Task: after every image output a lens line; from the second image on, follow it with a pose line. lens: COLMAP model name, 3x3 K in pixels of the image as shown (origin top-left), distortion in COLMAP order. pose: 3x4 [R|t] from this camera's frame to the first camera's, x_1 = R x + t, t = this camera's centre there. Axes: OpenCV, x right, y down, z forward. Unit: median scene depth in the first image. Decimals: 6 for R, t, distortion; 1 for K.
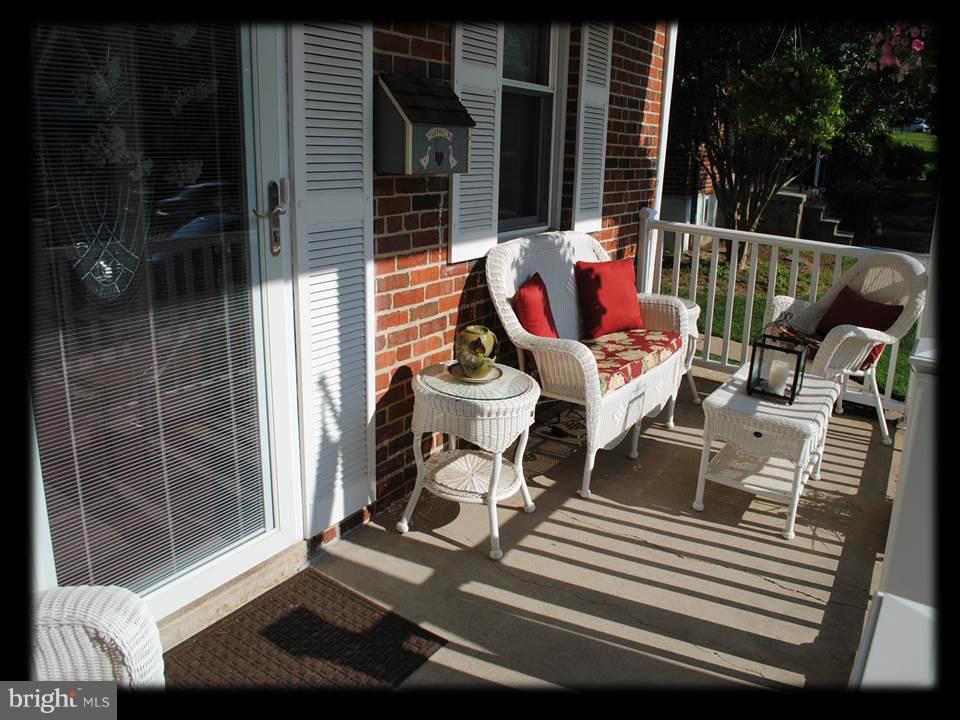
lens RADIAL K [[736.5, 0, 477.5], [0, 736.5, 313.9], [0, 0, 1]] dist [-0.098251, 0.003748]
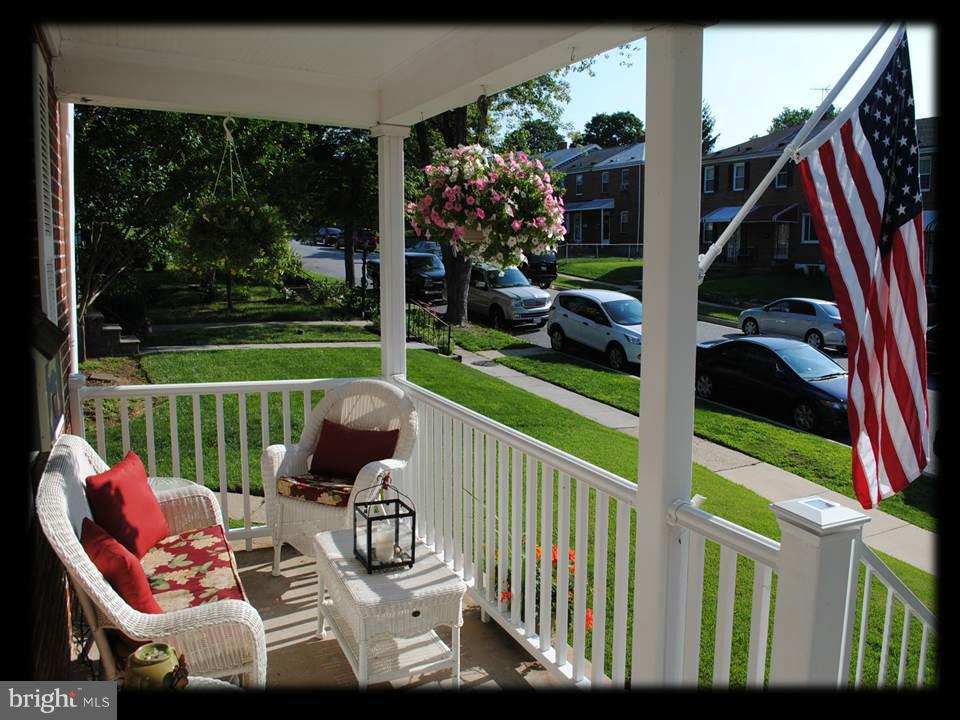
lens RADIAL K [[736.5, 0, 477.5], [0, 736.5, 313.9], [0, 0, 1]] dist [-0.098251, 0.003748]
pose [[0.506936, -0.111210, 0.854779, -0.257617], [0.210589, 0.977572, 0.002294, -0.154216], [-0.835864, 0.178844, 0.518986, 0.290334]]
